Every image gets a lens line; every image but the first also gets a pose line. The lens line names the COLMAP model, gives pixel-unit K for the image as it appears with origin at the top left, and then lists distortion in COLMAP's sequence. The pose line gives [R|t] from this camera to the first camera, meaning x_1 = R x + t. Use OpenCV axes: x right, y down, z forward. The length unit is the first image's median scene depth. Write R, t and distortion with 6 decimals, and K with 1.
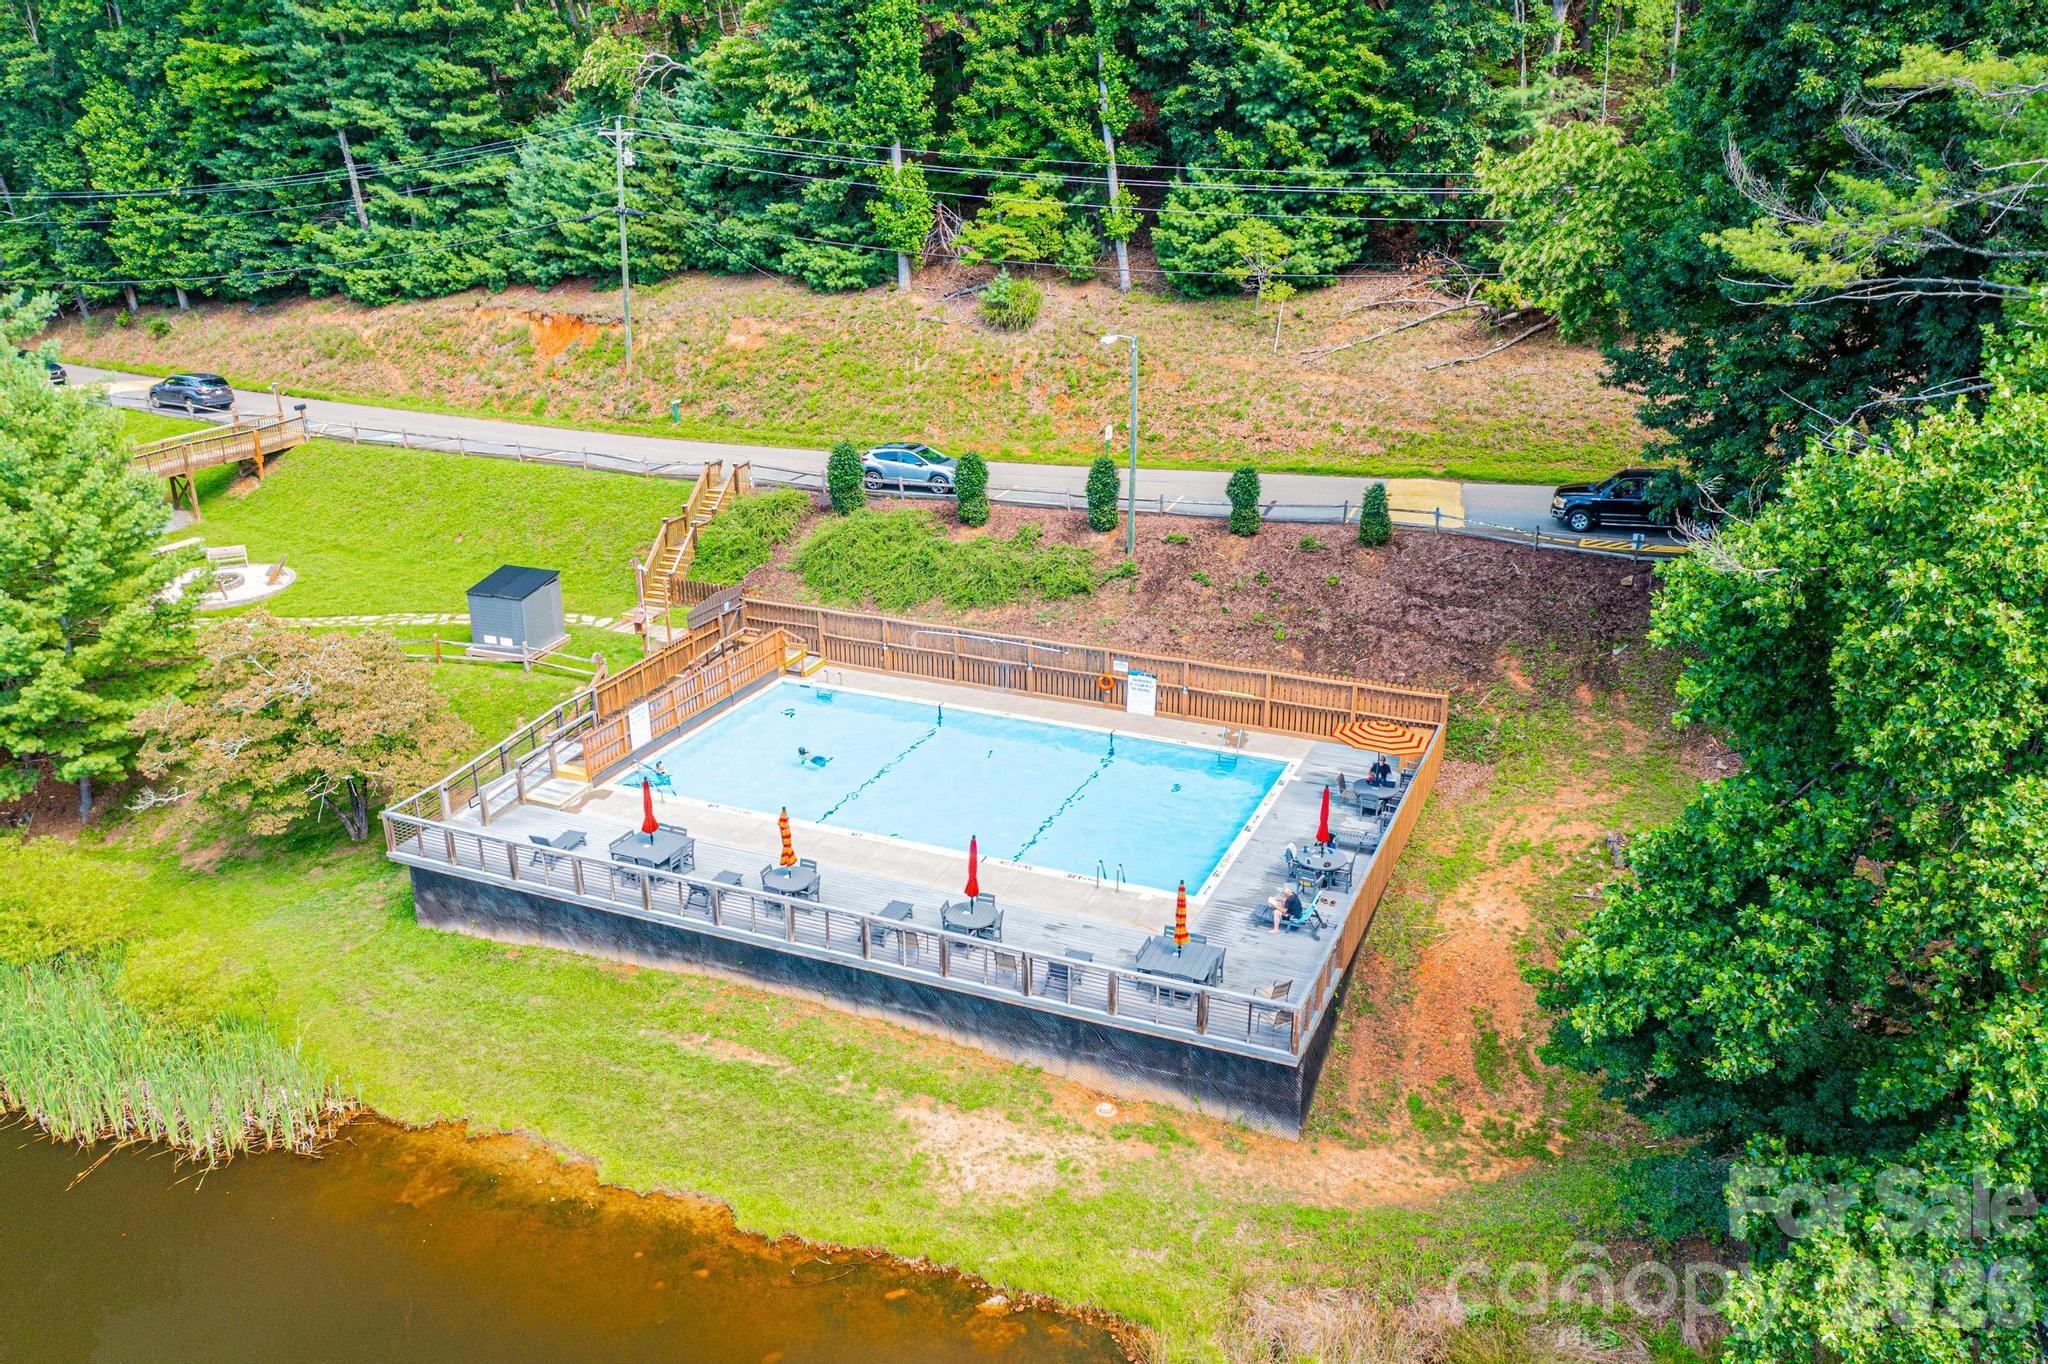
lens RADIAL K [[1630.8, 0, 1024.0], [0, 1630.8, 682.0], [0, 0, 1]] dist [-0.003036, 0.000647]
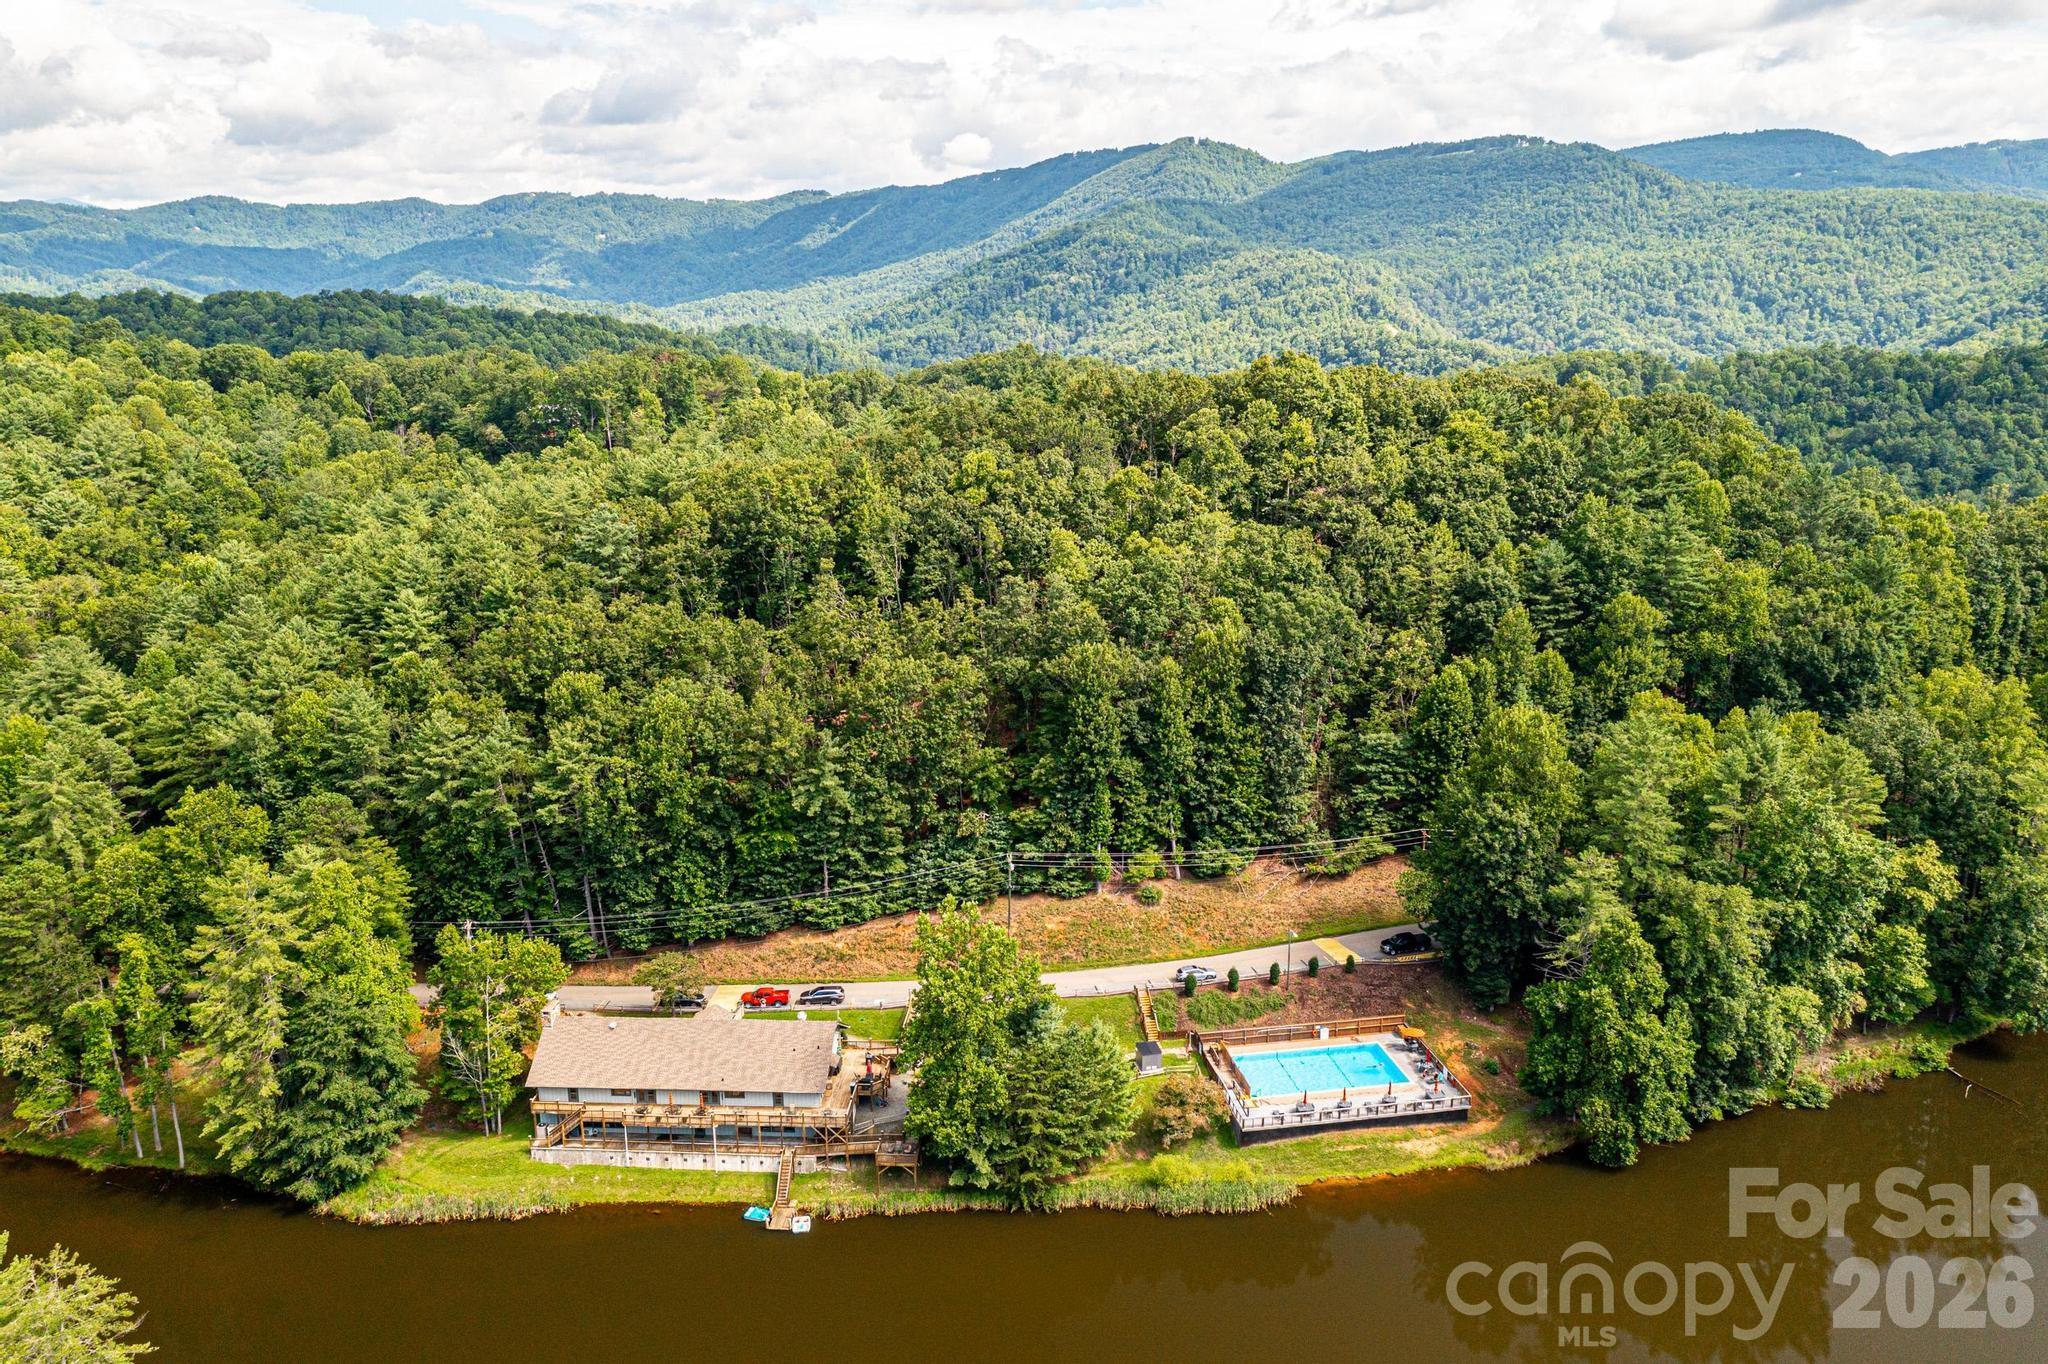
lens RADIAL K [[1630.8, 0, 1024.0], [0, 1630.8, 682.0], [0, 0, 1]] dist [-0.003036, 0.000647]
pose [[0.836937, -0.136301, 0.530056, -1.581047], [0.195829, 0.978952, -0.057475, -0.467351], [-0.511066, 0.151903, 0.846013, -1.238699]]
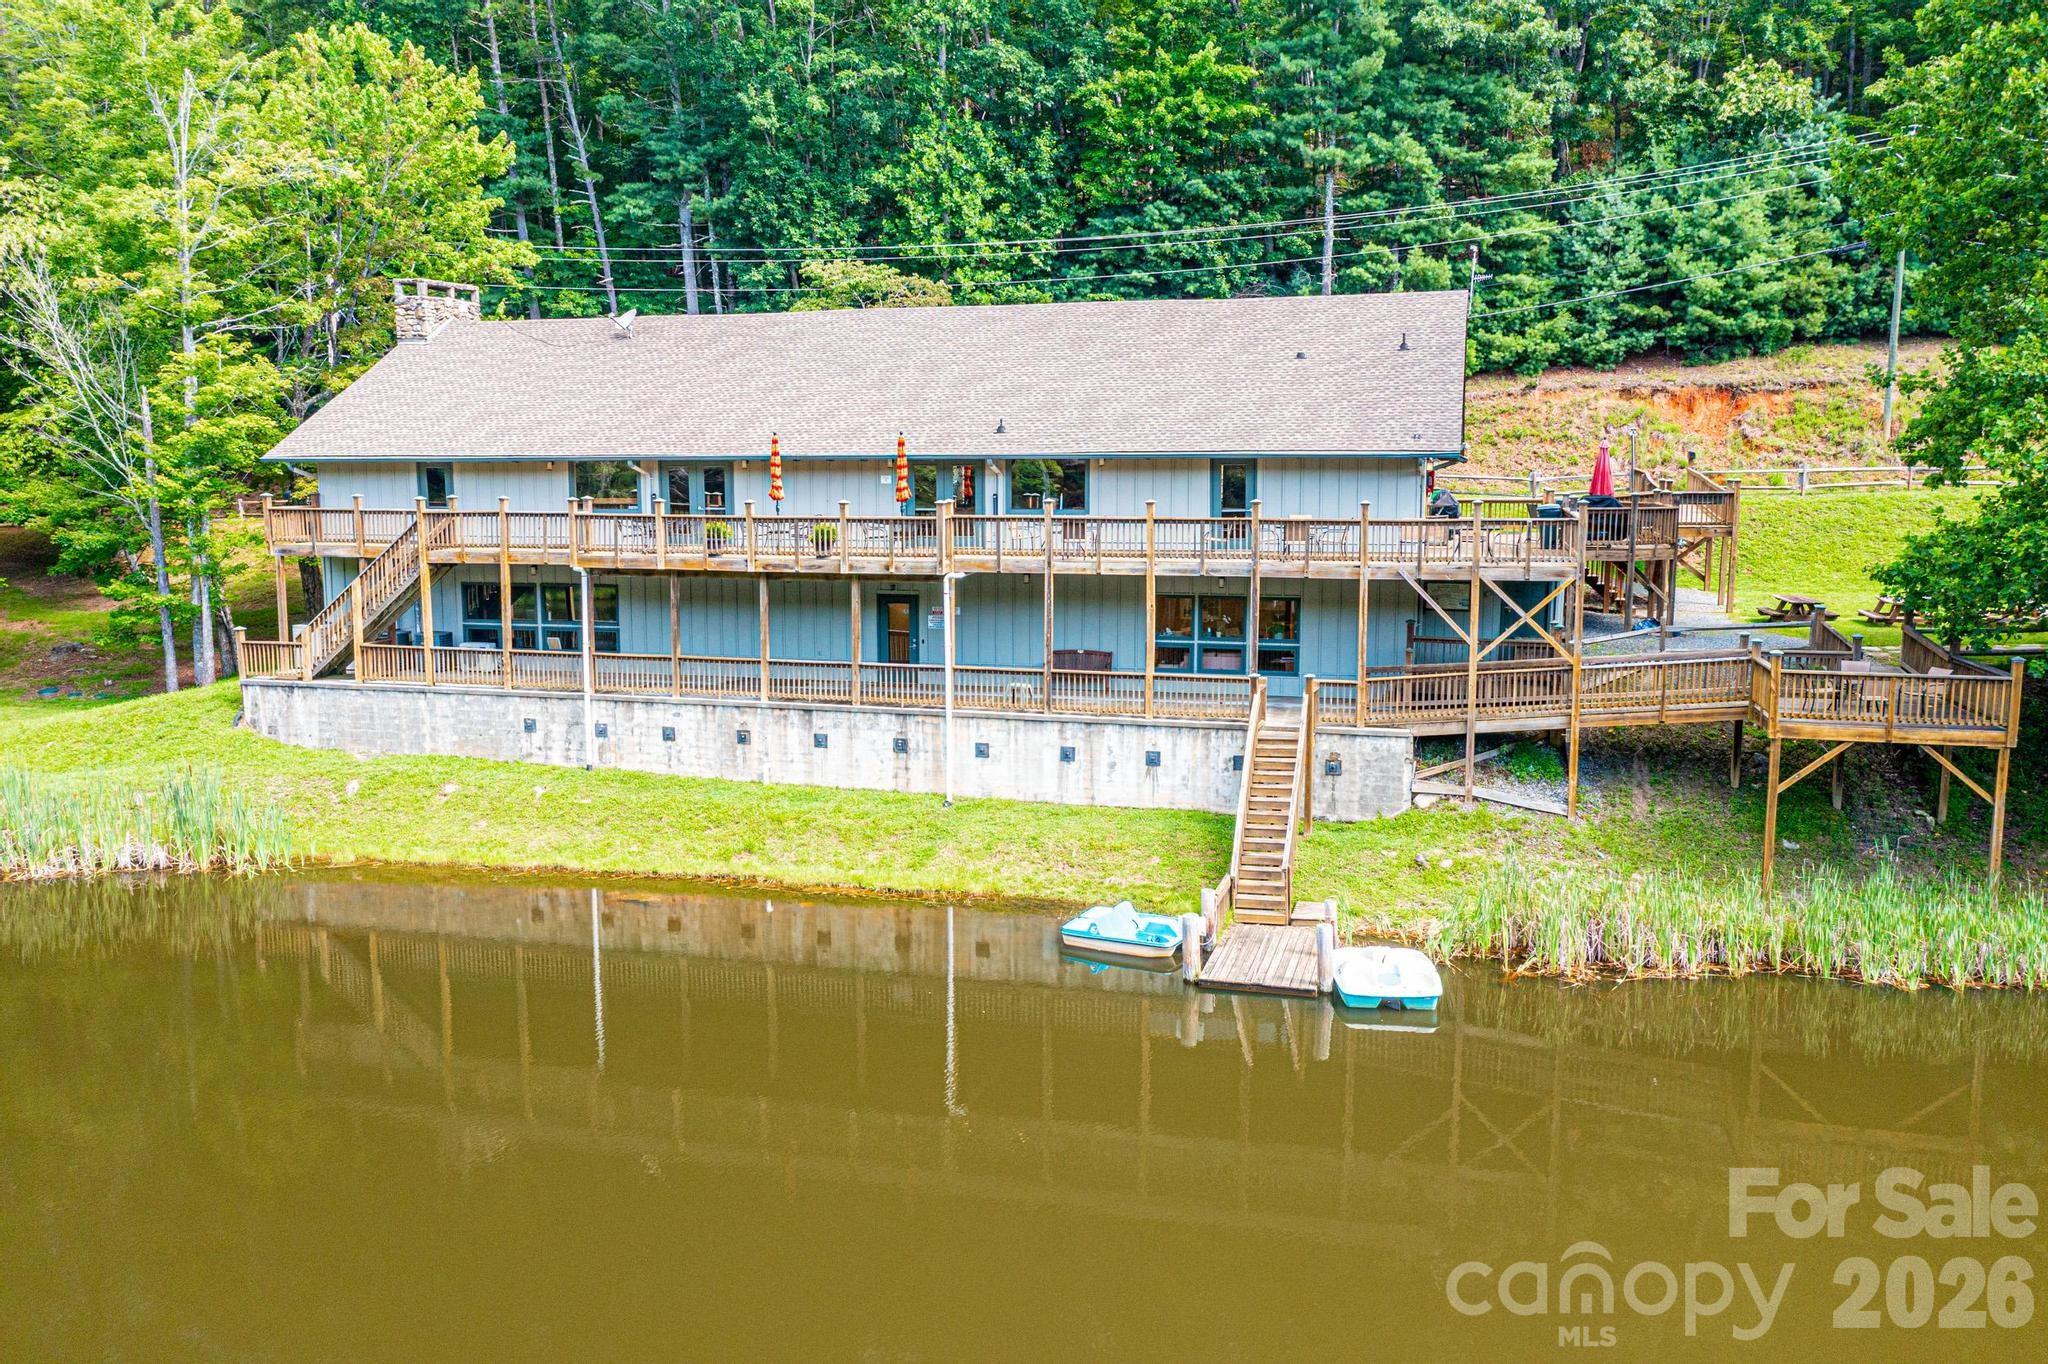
lens RADIAL K [[1630.8, 0, 1024.0], [0, 1630.8, 682.0], [0, 0, 1]] dist [-0.003036, 0.000647]
pose [[0.930762, -0.047610, 0.362513, -1.009517], [0.125370, 0.972935, -0.194113, 0.034932], [-0.343460, 0.226121, 0.911540, 0.466149]]
